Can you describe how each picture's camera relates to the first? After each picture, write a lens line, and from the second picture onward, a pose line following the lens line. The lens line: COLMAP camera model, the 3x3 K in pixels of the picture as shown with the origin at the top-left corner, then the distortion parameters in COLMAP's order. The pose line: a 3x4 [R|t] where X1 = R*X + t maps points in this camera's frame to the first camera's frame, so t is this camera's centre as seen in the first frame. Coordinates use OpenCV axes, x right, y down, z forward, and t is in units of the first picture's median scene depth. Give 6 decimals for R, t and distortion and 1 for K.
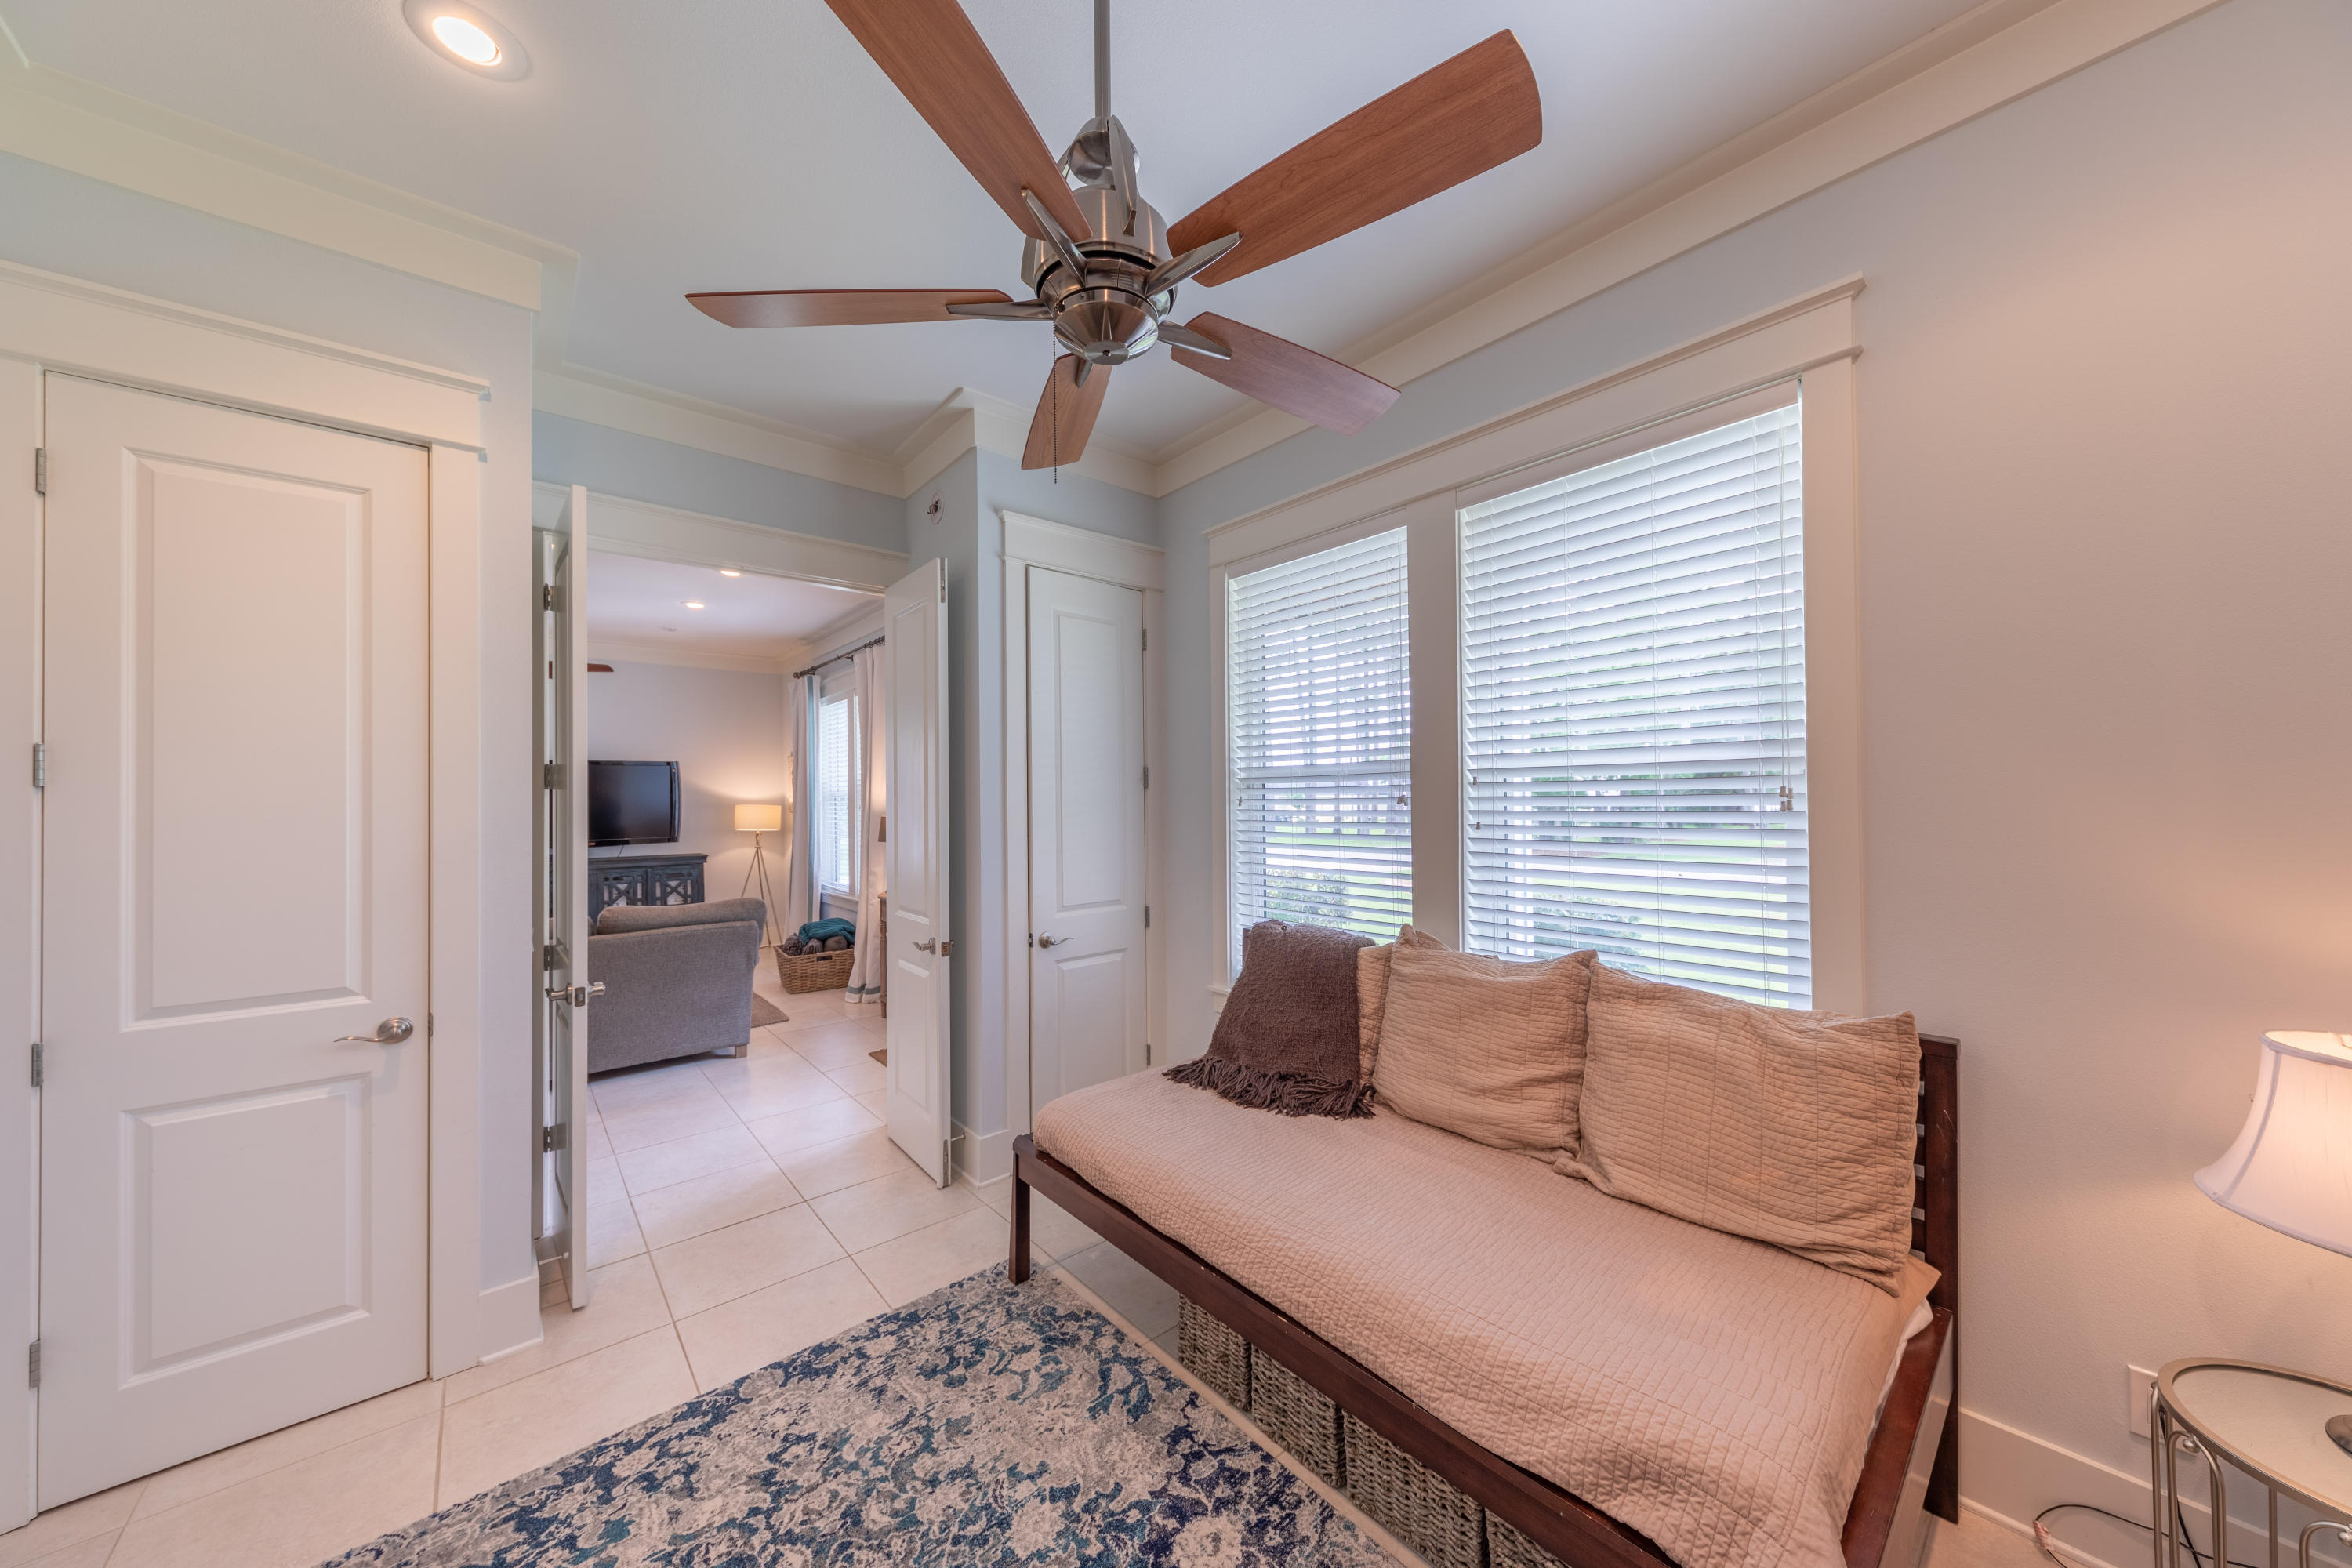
lens RADIAL K [[807.3, 0, 1178.8], [0, 807.3, 792.8], [0, 0, 1]] dist [0.005398, -0.000039]
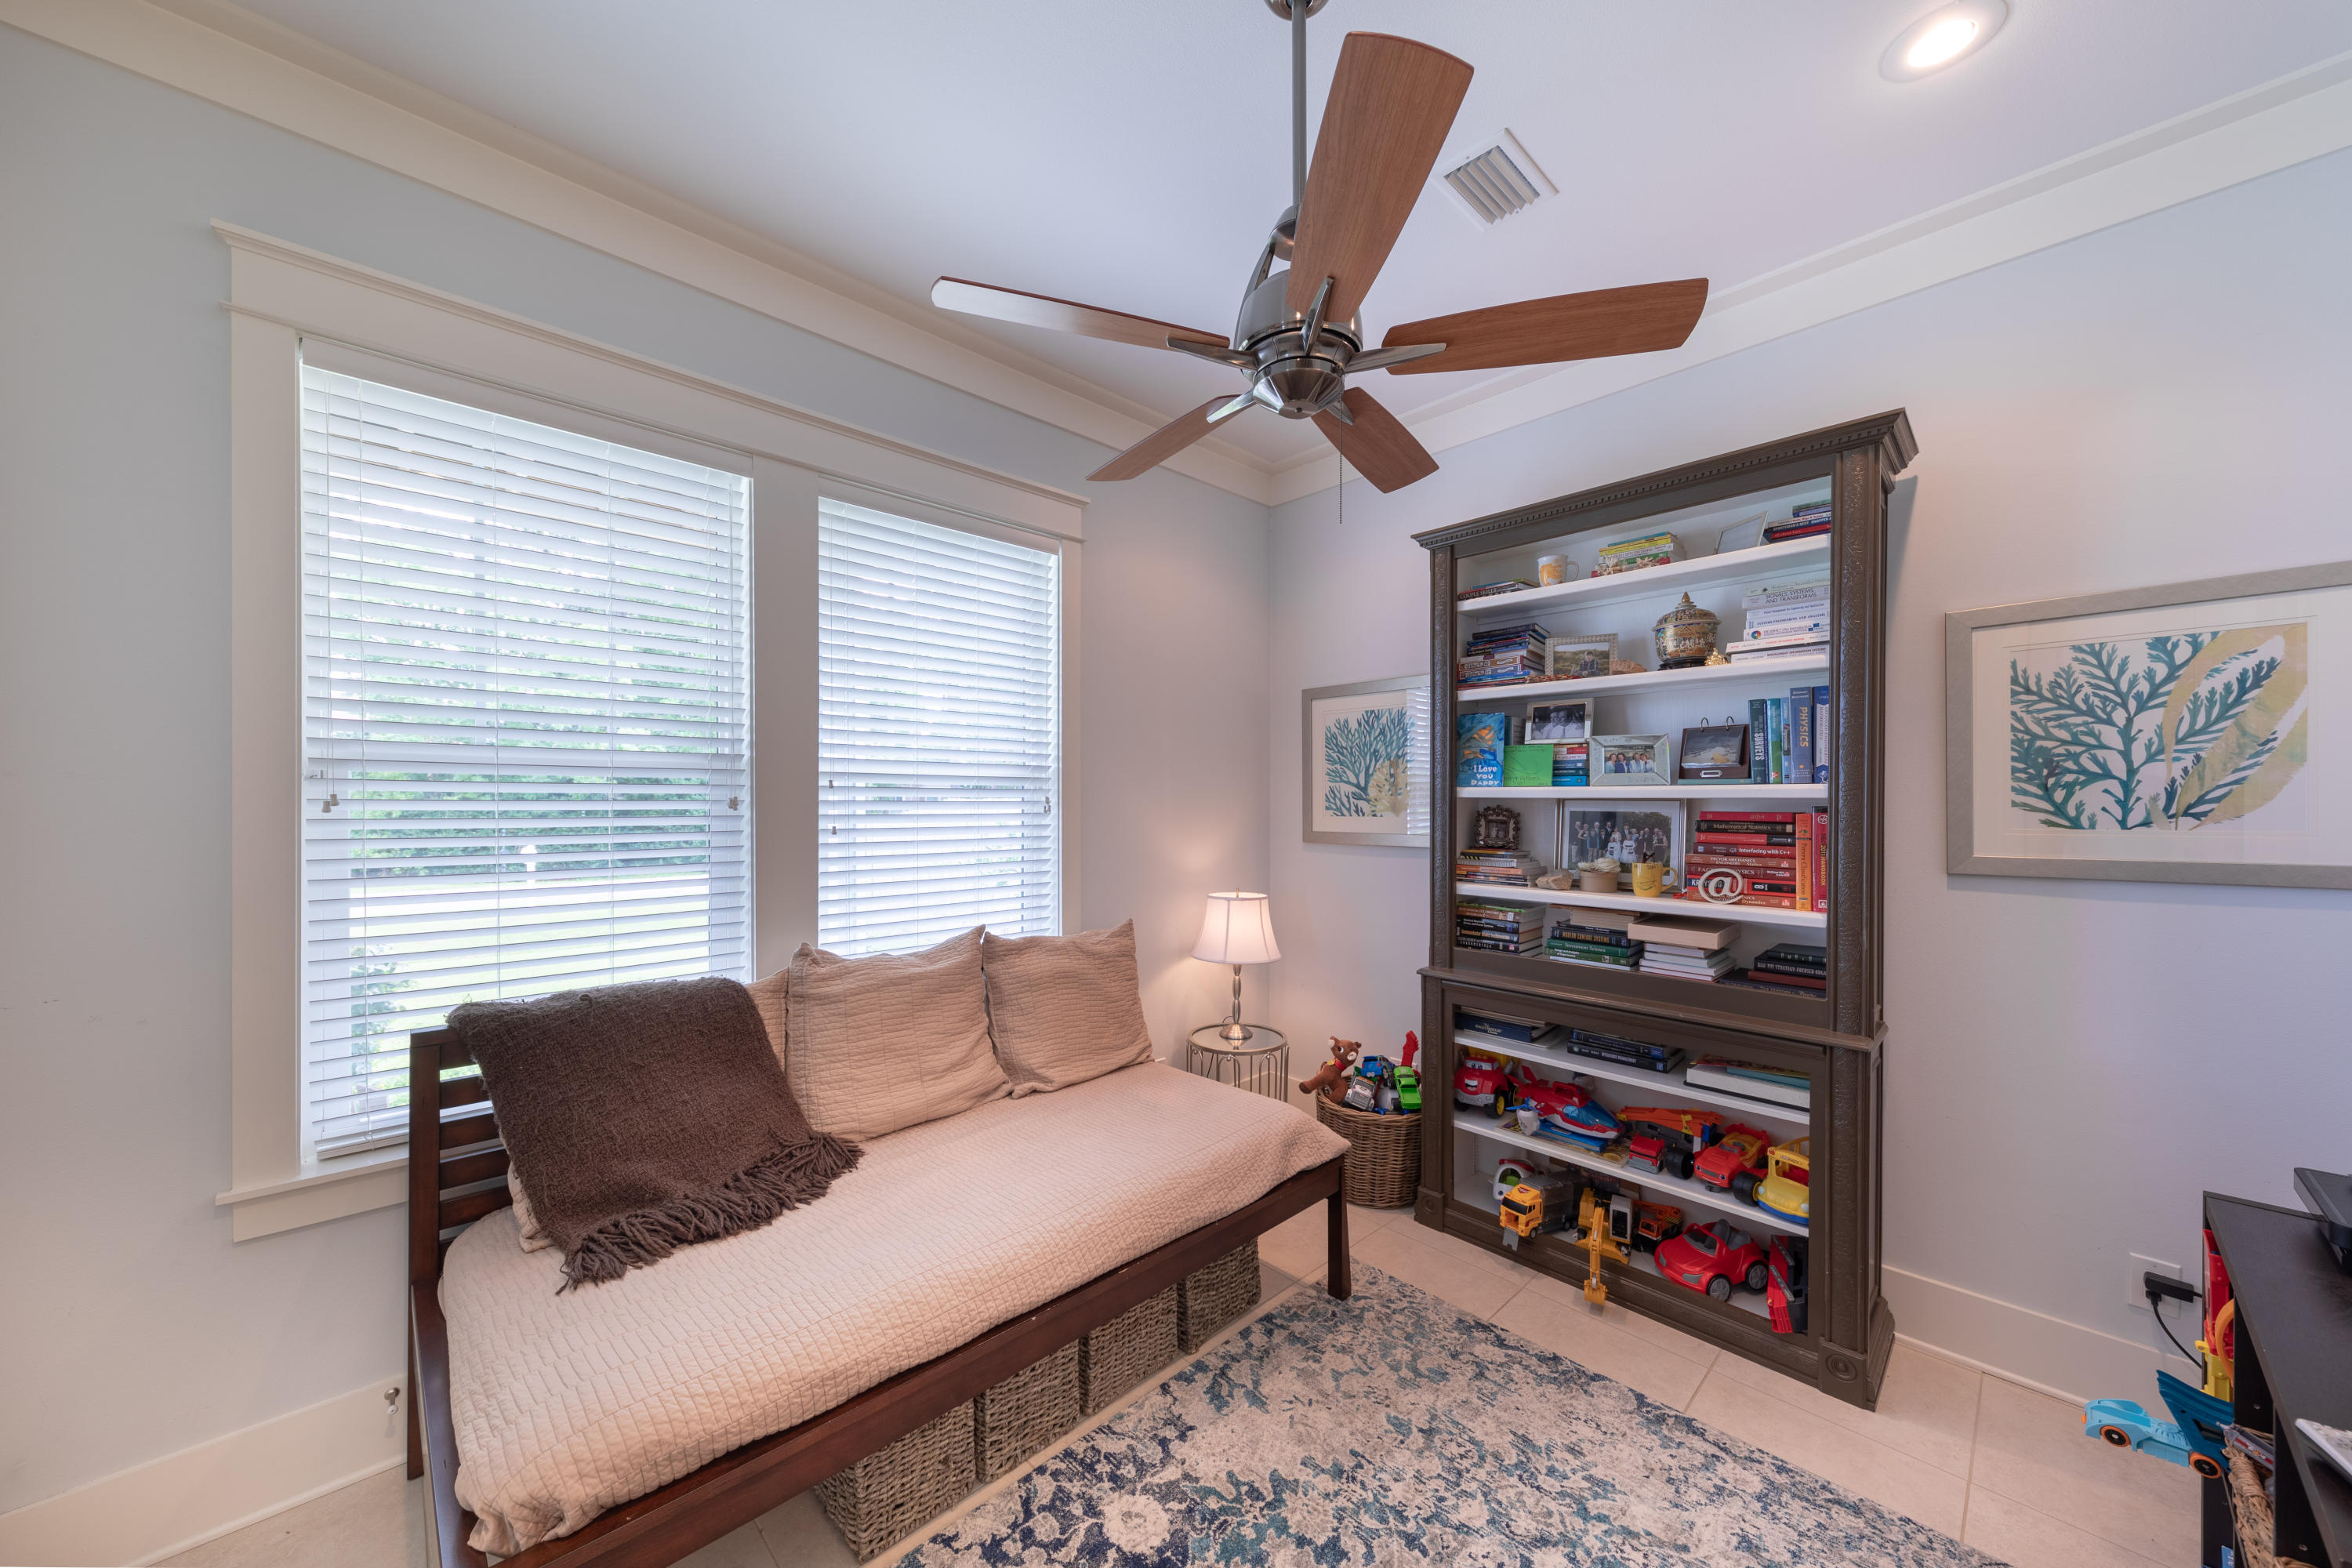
lens RADIAL K [[807.3, 0, 1195.9], [0, 807.3, 808.6], [0, 0, 1]] dist [0.005398, -0.000039]
pose [[-0.063706, 0.002684, 0.997965, -0.840472], [-0.008501, 0.999959, -0.003232, 0.018108], [-0.997932, -0.008690, -0.063681, 0.835069]]
